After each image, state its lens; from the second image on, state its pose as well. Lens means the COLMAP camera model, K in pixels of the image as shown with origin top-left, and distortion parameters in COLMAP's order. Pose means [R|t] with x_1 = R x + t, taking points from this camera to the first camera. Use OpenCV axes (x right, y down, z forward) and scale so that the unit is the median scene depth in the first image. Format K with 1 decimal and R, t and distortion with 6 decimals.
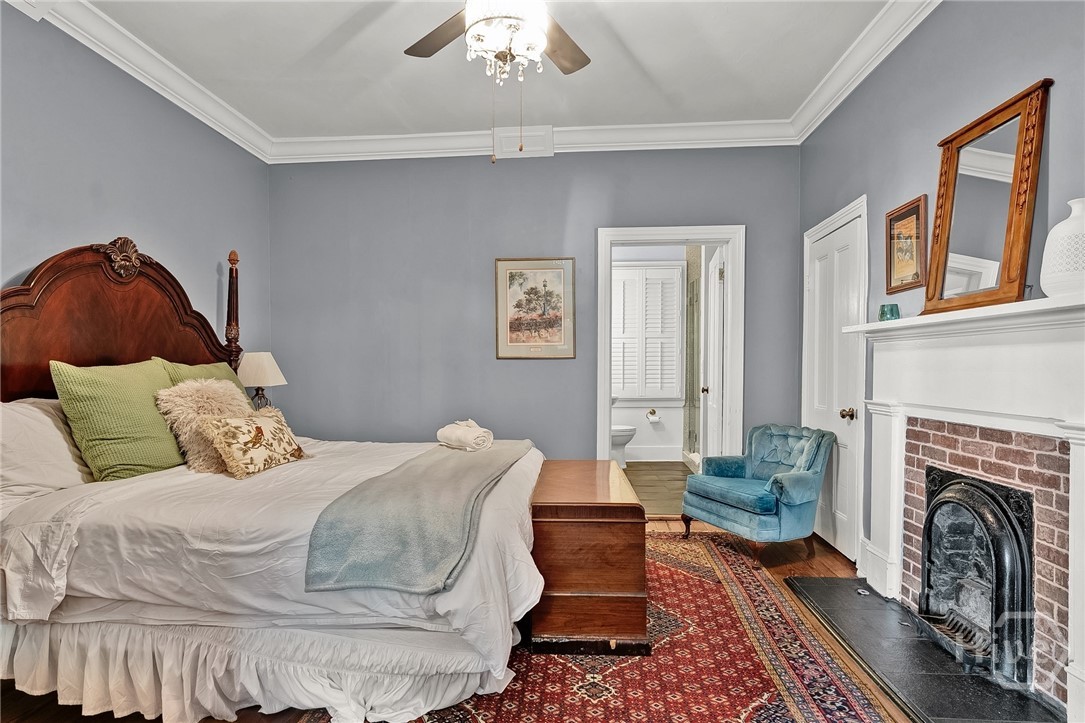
lens RADIAL K [[601.4, 0, 538.7], [0, 601.4, 378.8], [0, 0, 1]] dist [-0.009211, 0.006870]
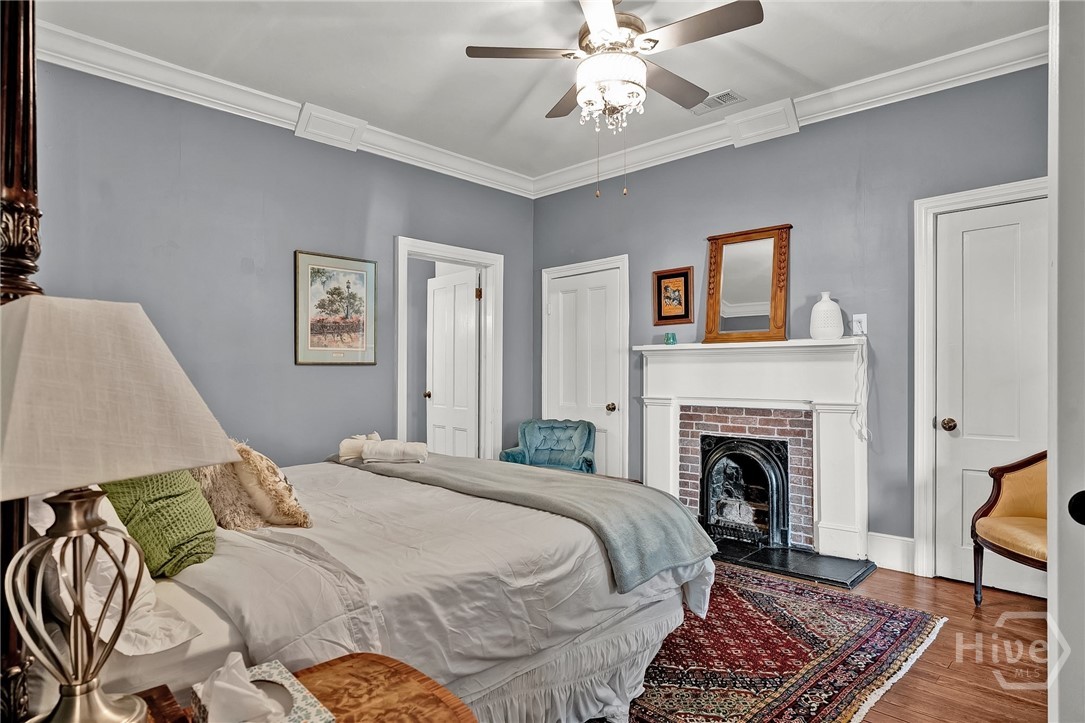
lens RADIAL K [[601.4, 0, 535.4], [0, 601.4, 372.5], [0, 0, 1]] dist [-0.009211, 0.006870]
pose [[0.640351, -0.000165, 0.768083, -0.902419], [0.015555, 0.999798, -0.012753, -0.010049], [-0.767925, 0.020113, 0.640224, 0.314474]]
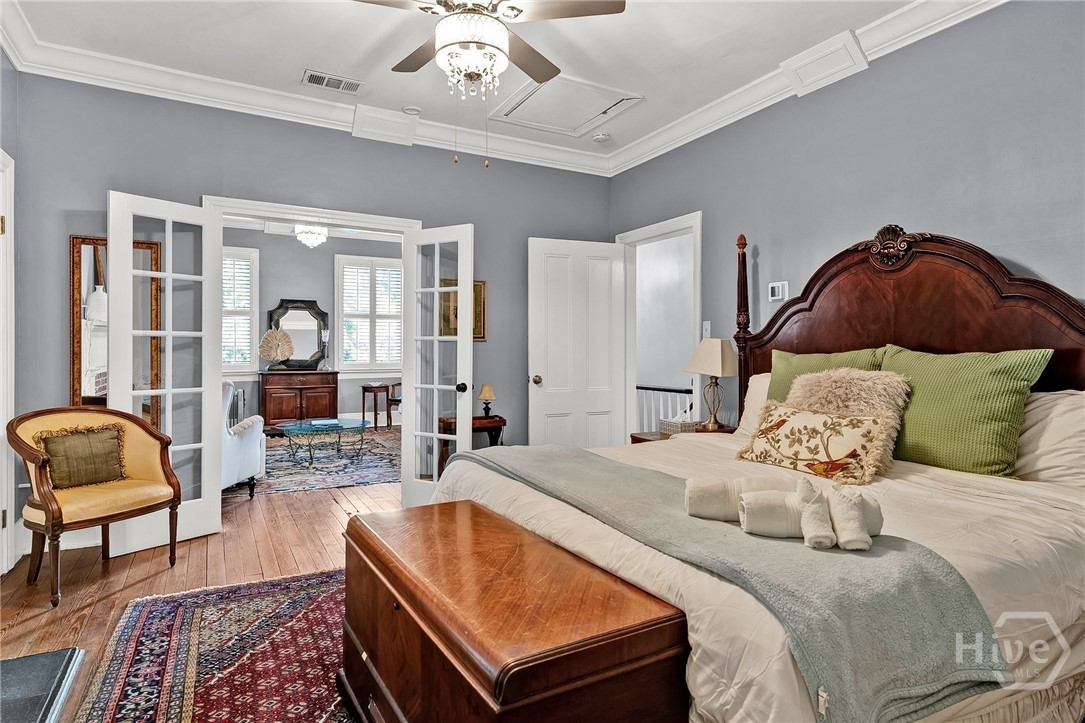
lens RADIAL K [[601.4, 0, 548.8], [0, 601.4, 350.3], [0, 0, 1]] dist [-0.009211, 0.006870]
pose [[-0.827742, -0.003667, -0.561096, 0.386639], [-0.015375, 0.999751, 0.016147, -0.039683], [0.560898, 0.021992, -0.827593, 1.722001]]
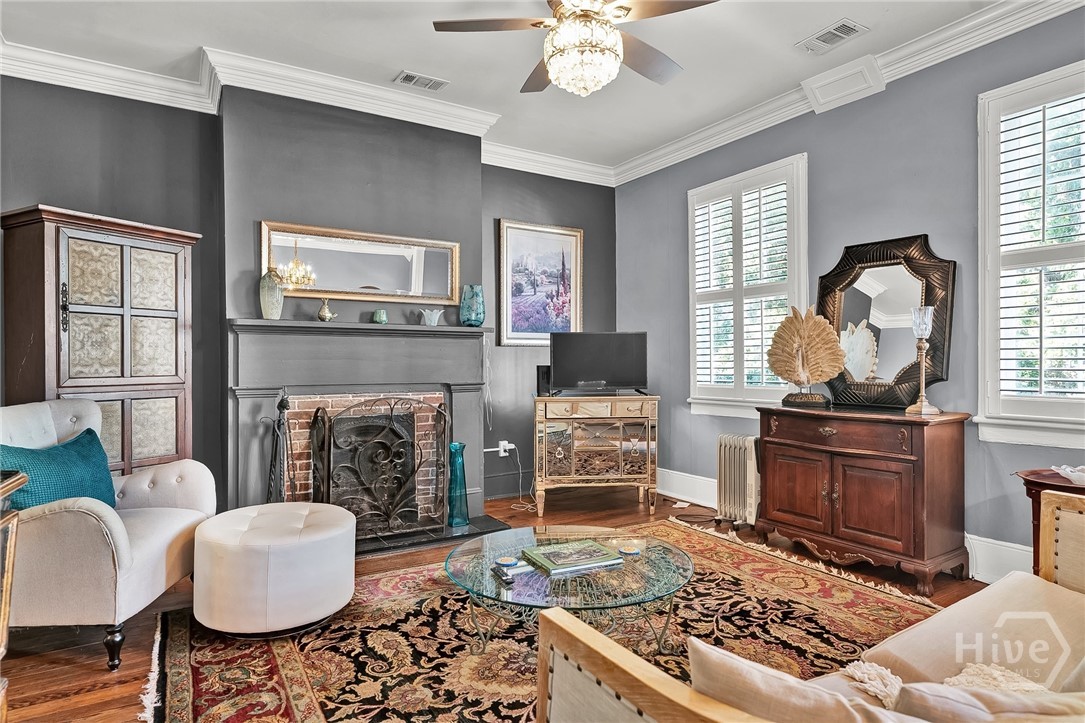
lens RADIAL K [[601.4, 0, 535.9], [0, 601.4, 364.0], [0, 0, 1]] dist [-0.009211, 0.006870]
pose [[-0.592616, -0.008577, 0.805439, -0.918489], [0.012755, 0.999718, 0.020031, 0.001959], [-0.805384, 0.022144, -0.592340, -0.240575]]
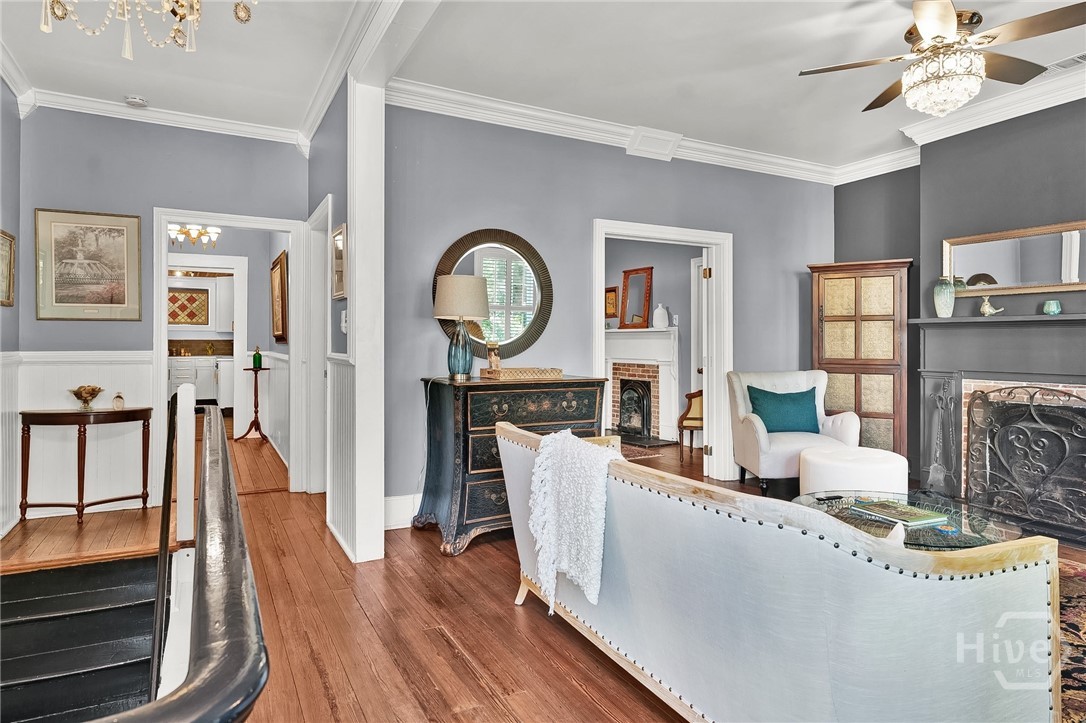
lens RADIAL K [[629.5, 0, 542.9], [0, 629.5, 340.1], [0, 0, 1]] dist [0.002224, 0.002543]
pose [[0.835215, -0.000659, 0.549923, -1.415137], [0.012189, 0.999776, -0.017315, 0.003217], [-0.549788, 0.021165, 0.835036, -1.422255]]
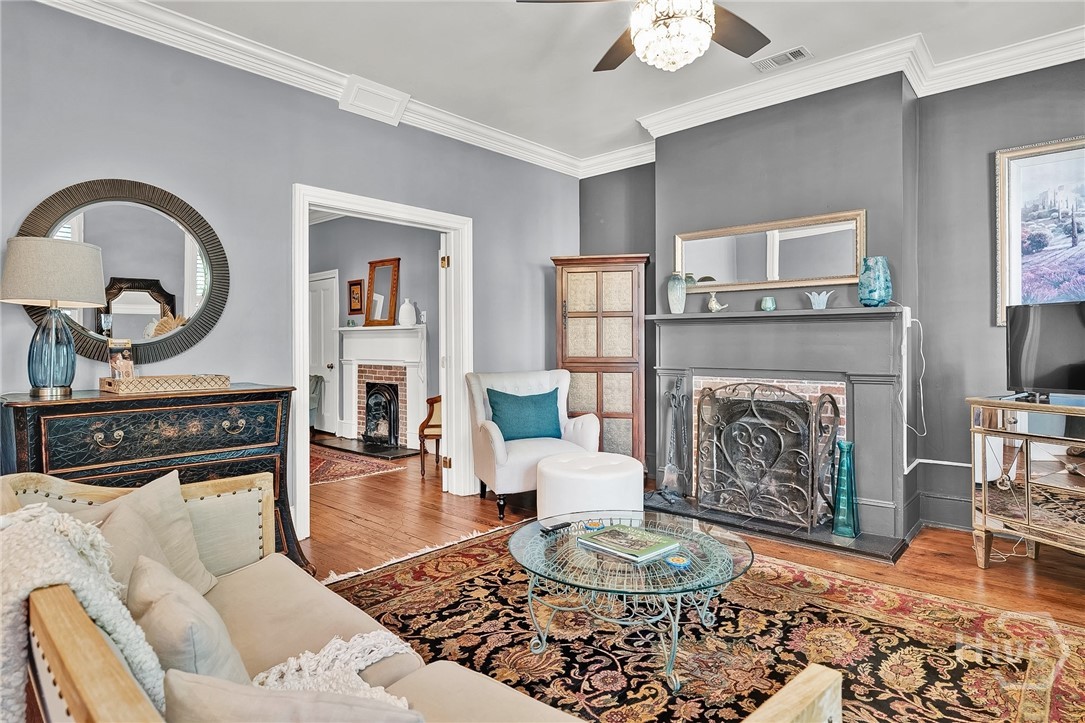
lens RADIAL K [[601.4, 0, 548.2], [0, 601.4, 340.1], [0, 0, 1]] dist [-0.009211, 0.006870]
pose [[0.593662, -0.002145, 0.804712, -1.037017], [0.020835, 0.999702, -0.012706, 0.009187], [-0.804445, 0.024309, 0.593530, -1.258303]]
